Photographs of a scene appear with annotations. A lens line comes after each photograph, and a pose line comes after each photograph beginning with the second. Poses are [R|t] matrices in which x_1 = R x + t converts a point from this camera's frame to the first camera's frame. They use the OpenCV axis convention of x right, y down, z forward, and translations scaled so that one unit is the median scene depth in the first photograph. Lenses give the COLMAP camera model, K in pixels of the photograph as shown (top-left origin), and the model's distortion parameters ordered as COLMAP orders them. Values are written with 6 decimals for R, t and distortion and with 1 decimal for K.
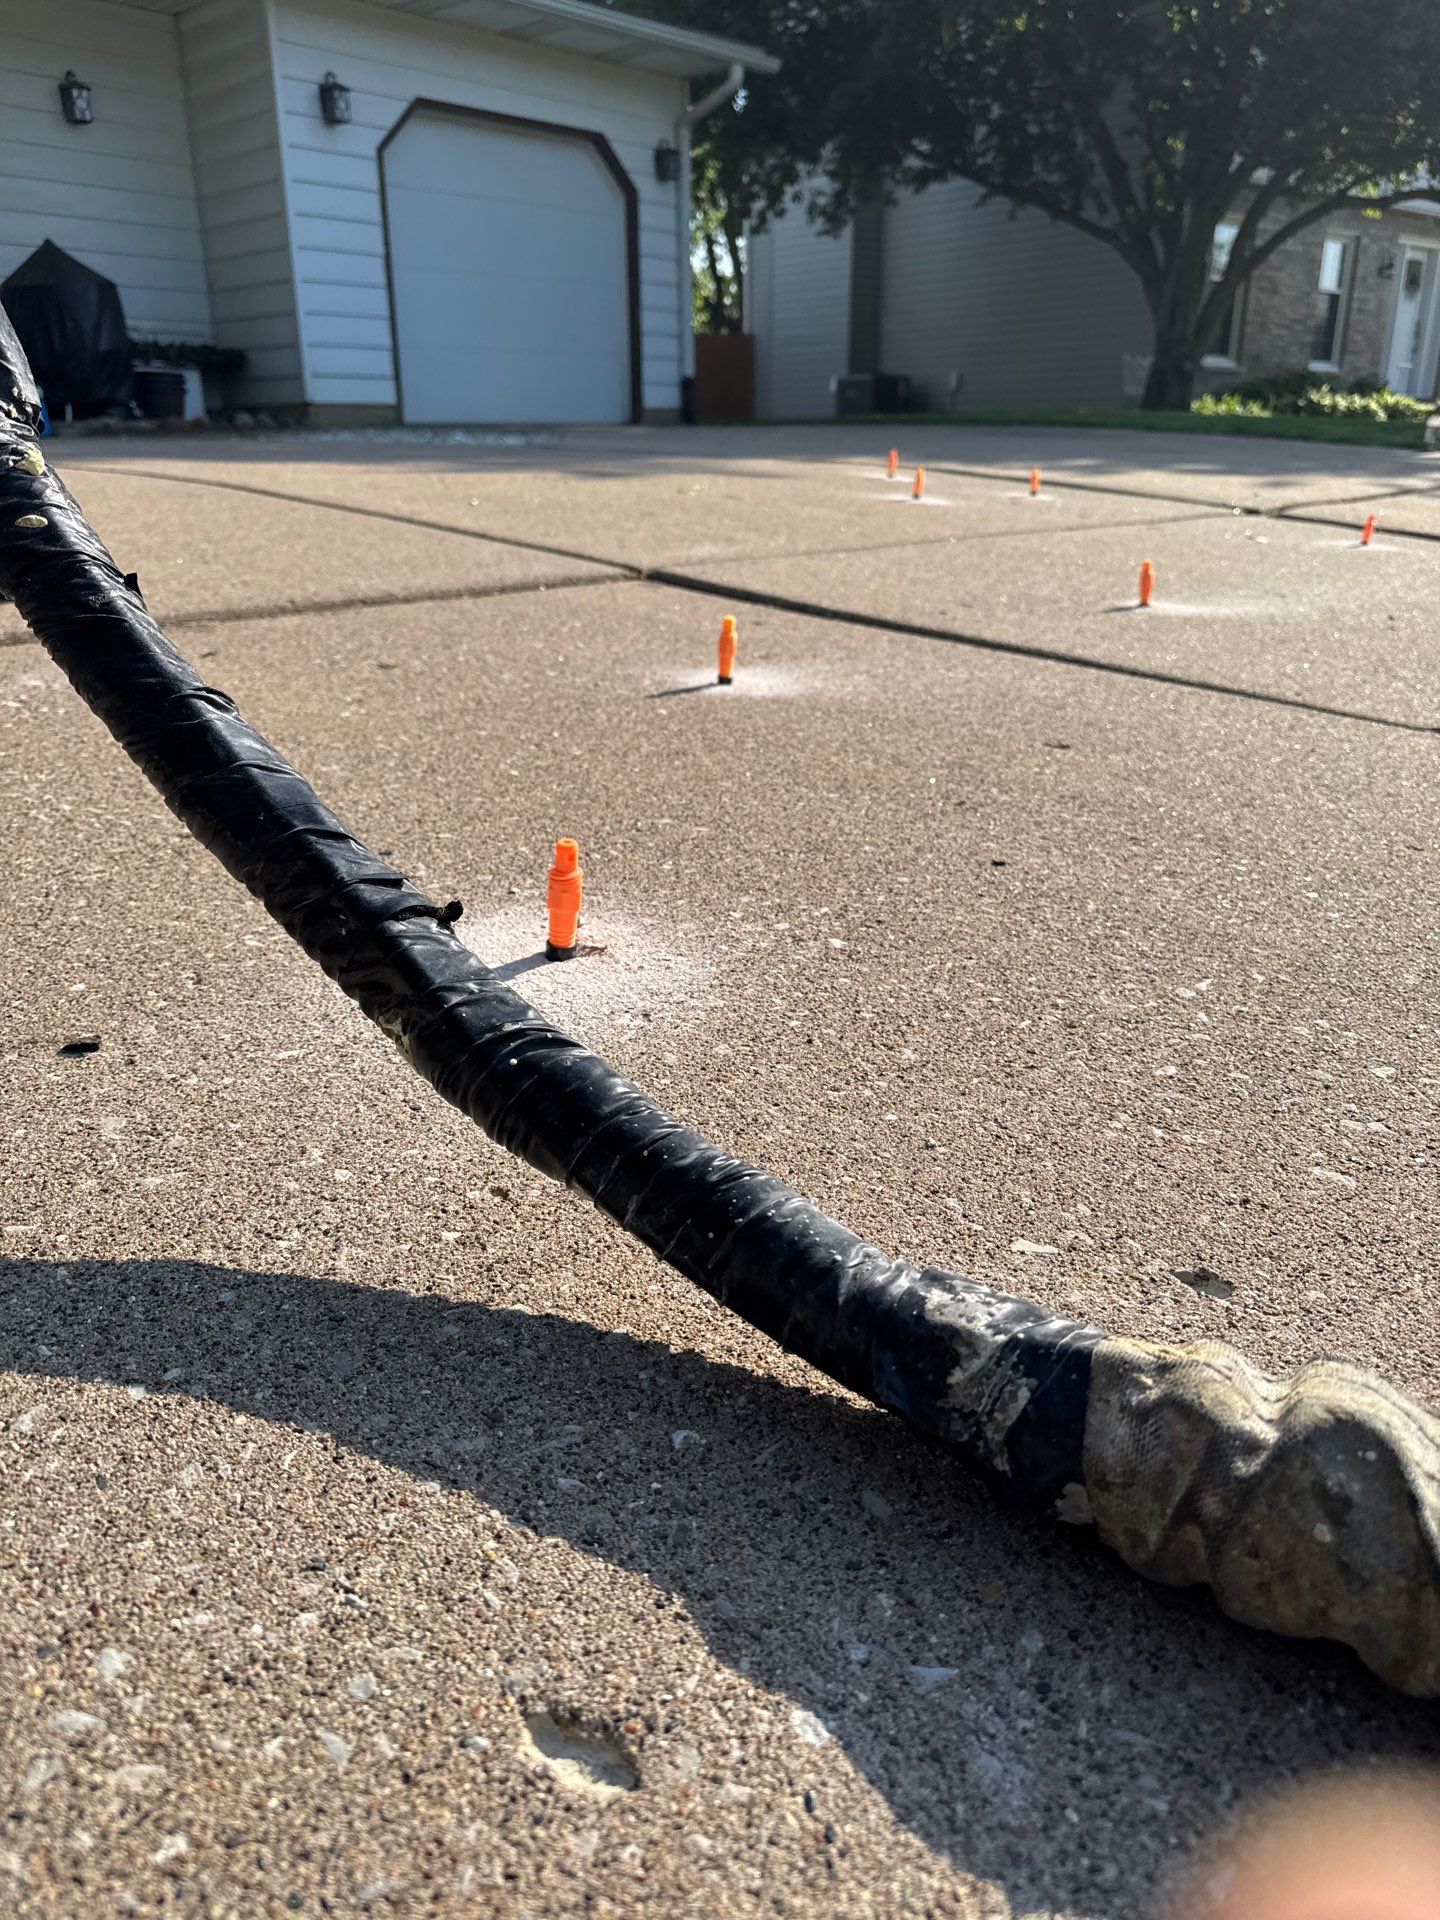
lens RADIAL K [[1384.6, 0, 739.2], [0, 1384.6, 957.3], [0, 0, 1]] dist [0.029116, -0.038807]
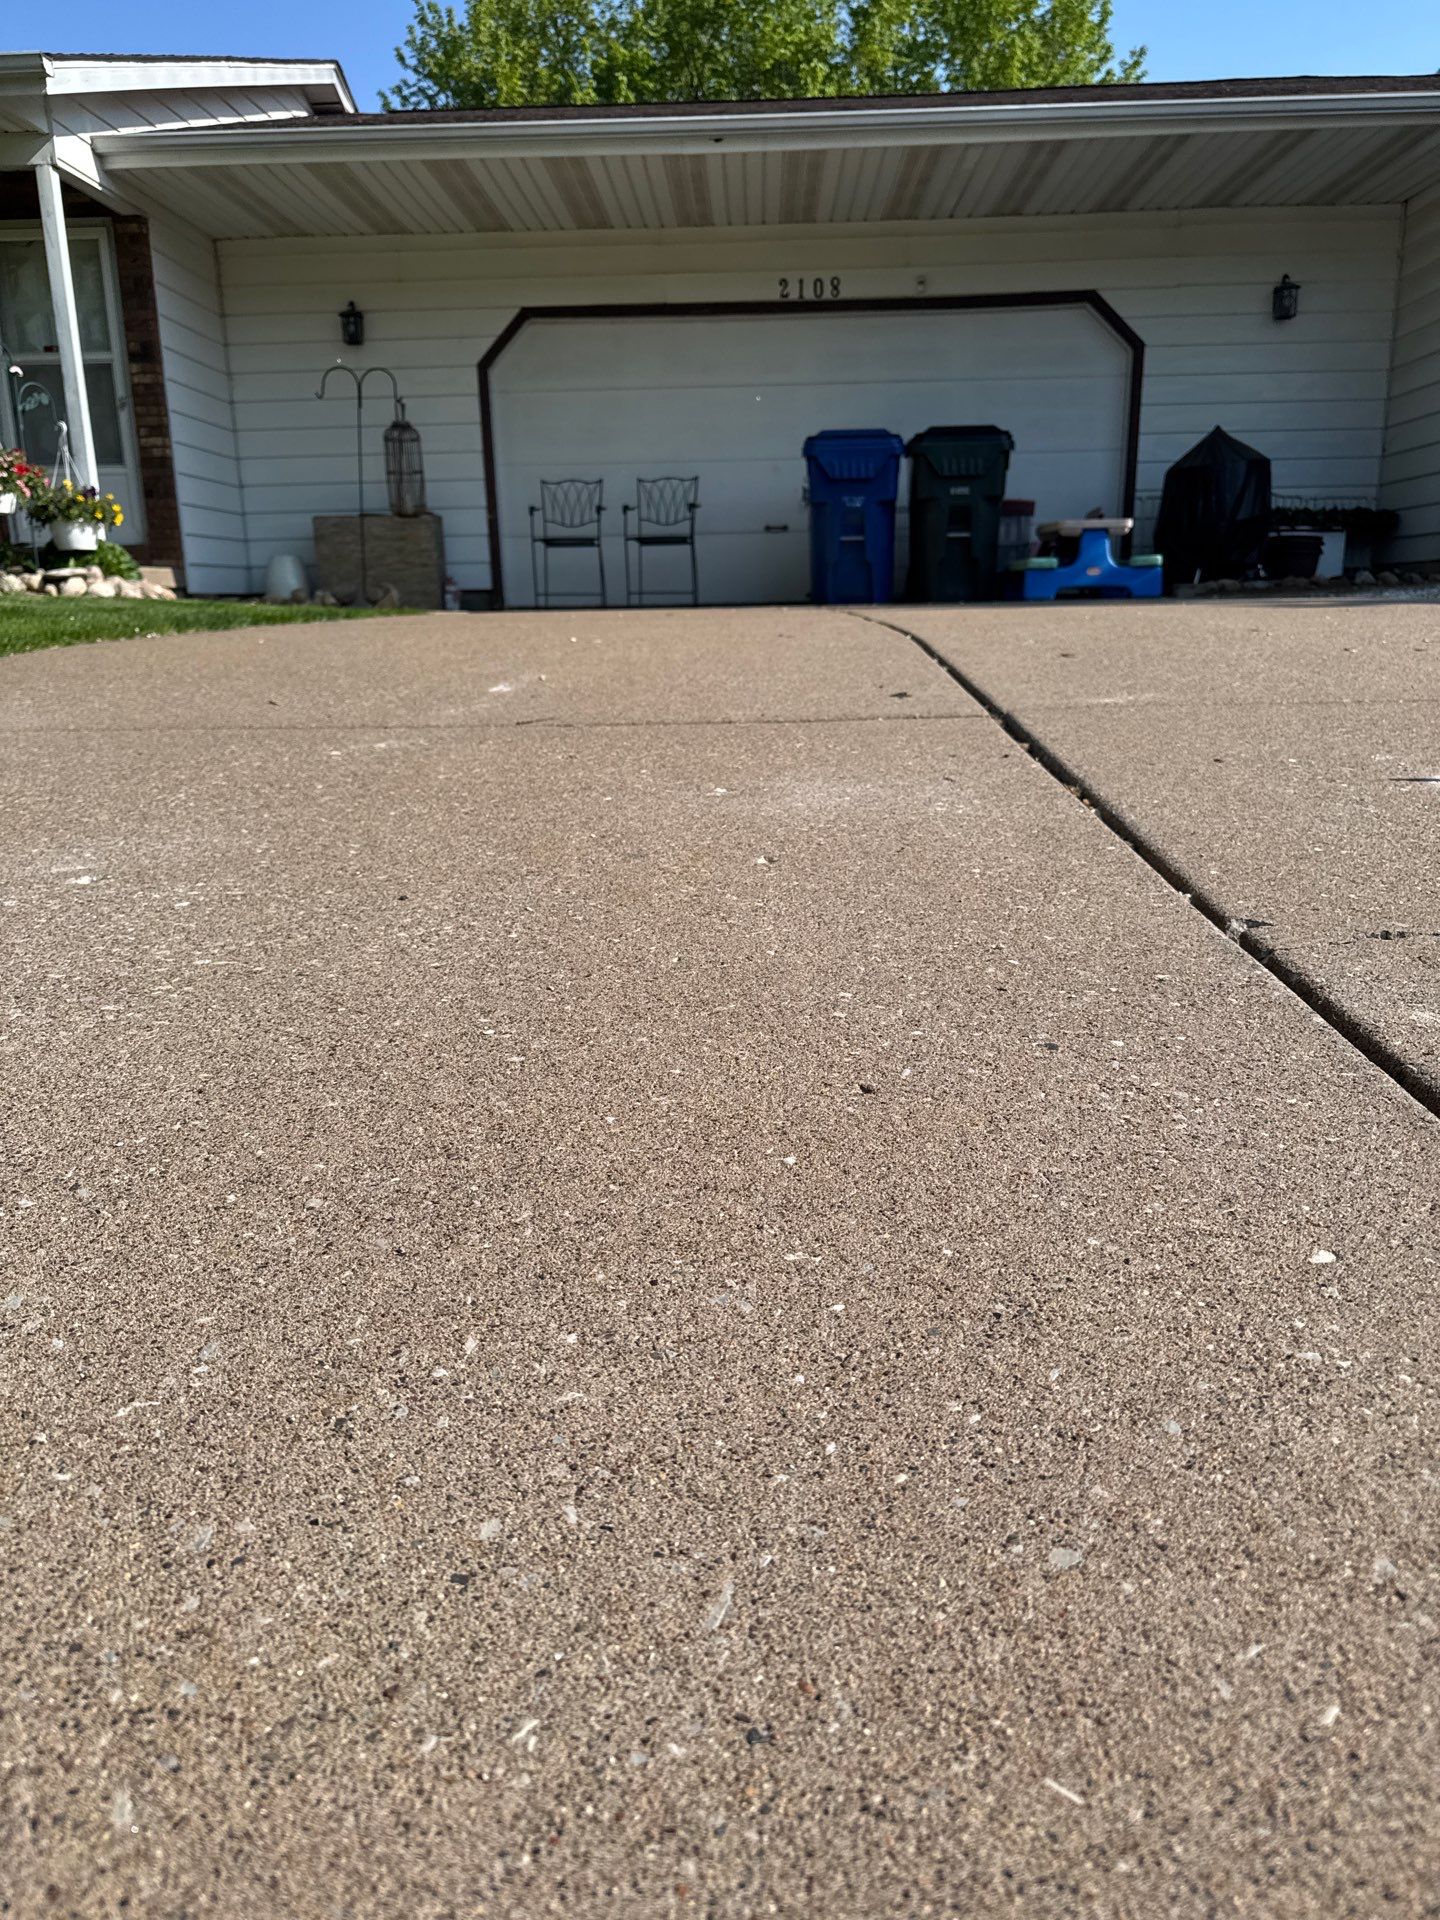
lens RADIAL K [[1384.6, 0, 715.0], [0, 1384.6, 962.3], [0, 0, 1]] dist [0.029116, -0.038807]
pose [[0.644663, 0.177196, -0.743647, 0.116633], [-0.251480, 0.967781, 0.012597, -0.009191], [0.721920, 0.178892, 0.668453, 0.028728]]
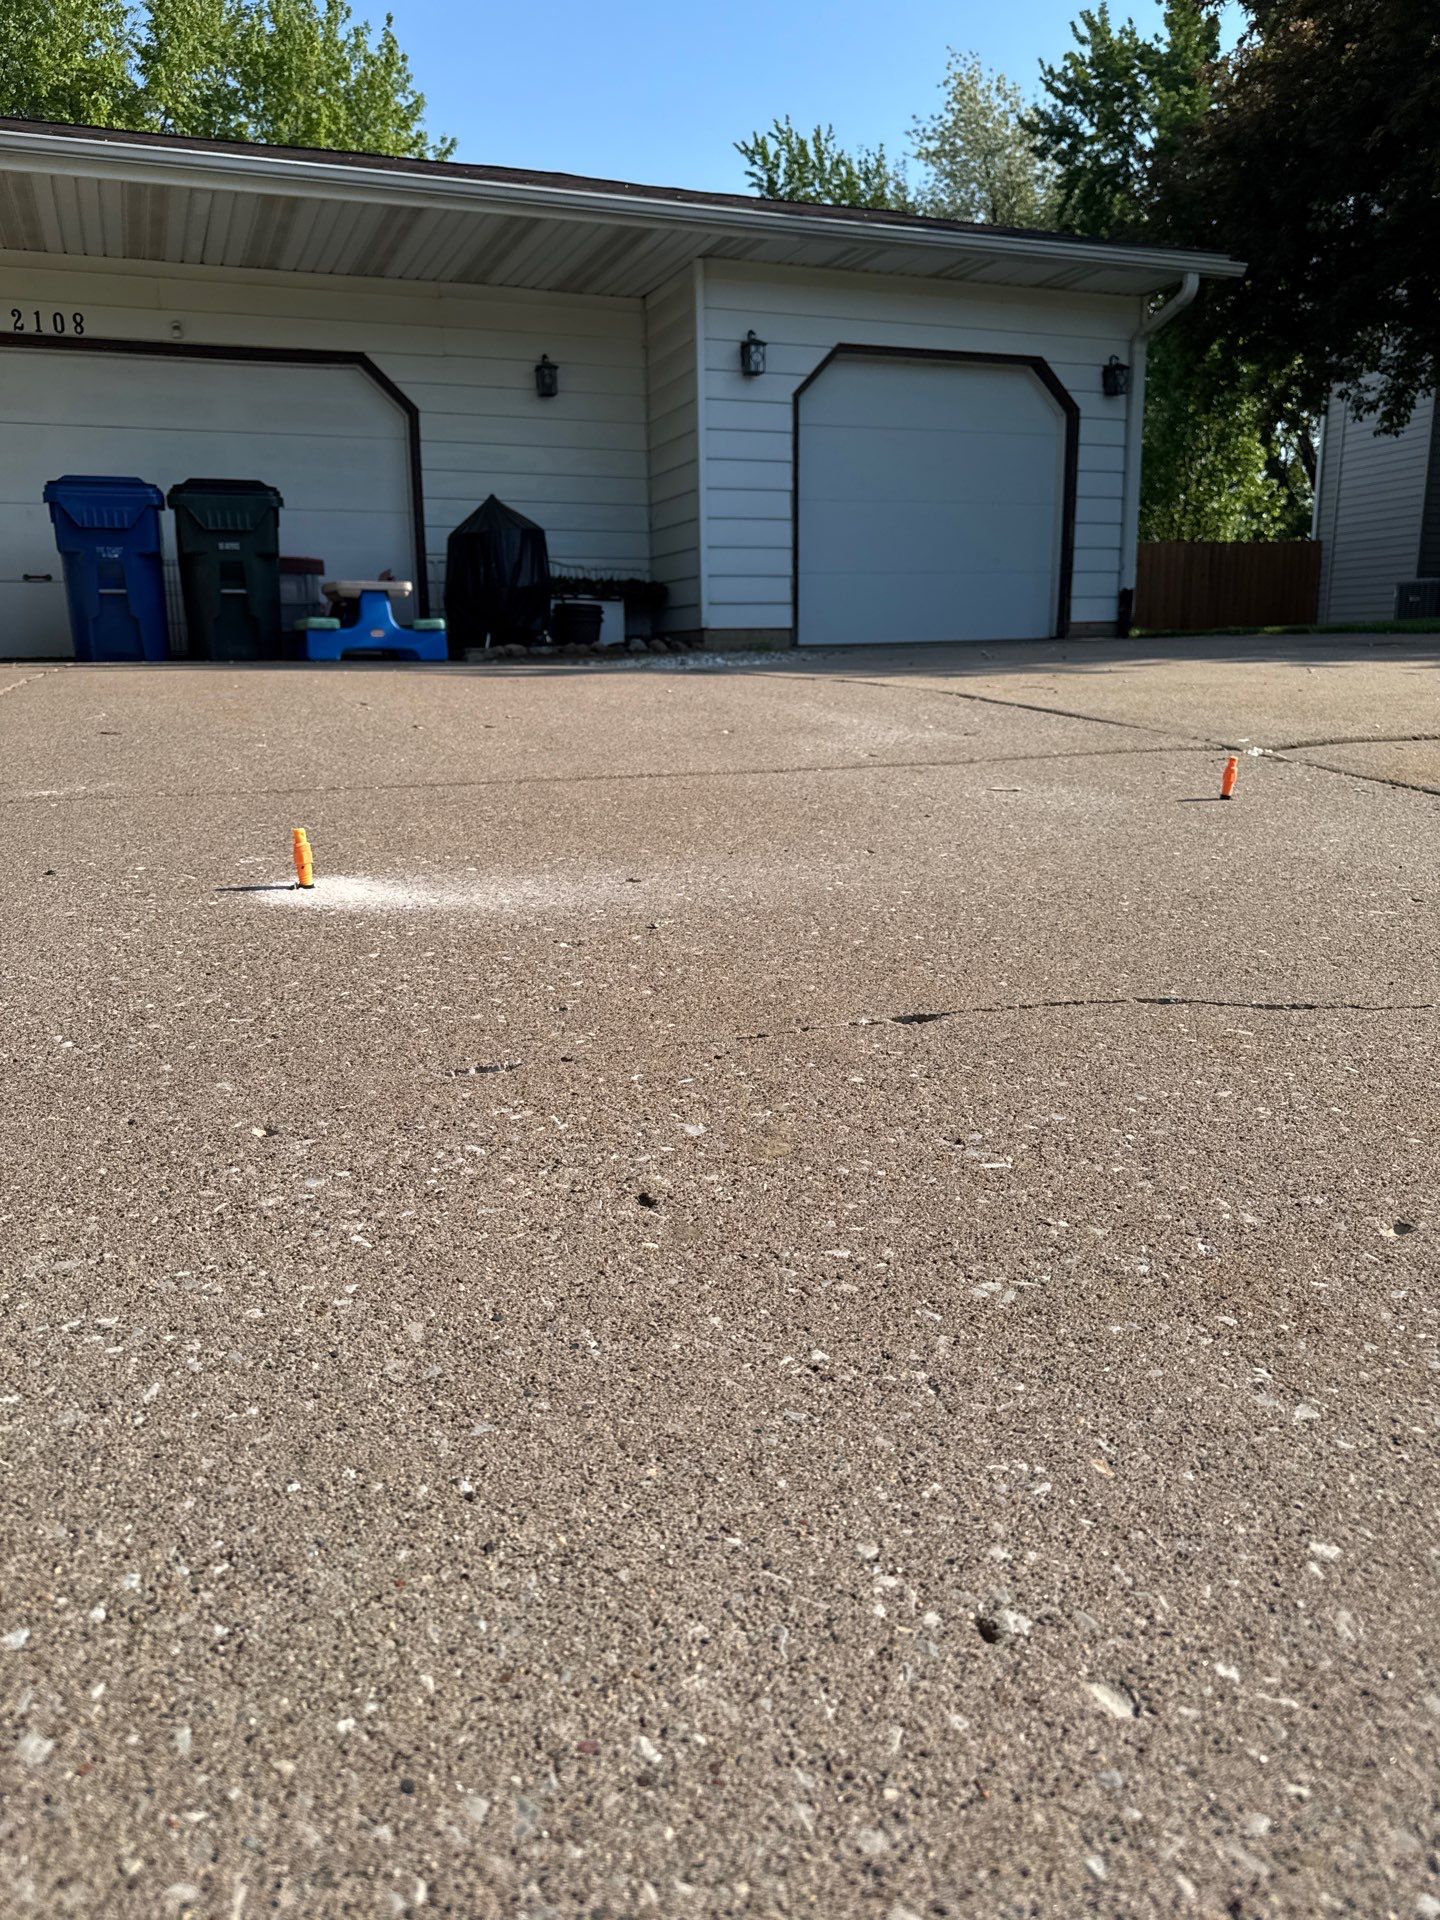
lens RADIAL K [[1384.6, 0, 706.0], [0, 1384.6, 962.4], [0, 0, 1]] dist [0.029116, -0.038807]
pose [[0.897299, 0.083058, -0.433539, 0.148939], [-0.141577, 0.984404, -0.104428, -0.030940], [0.418103, 0.155083, 0.895064, 0.080386]]
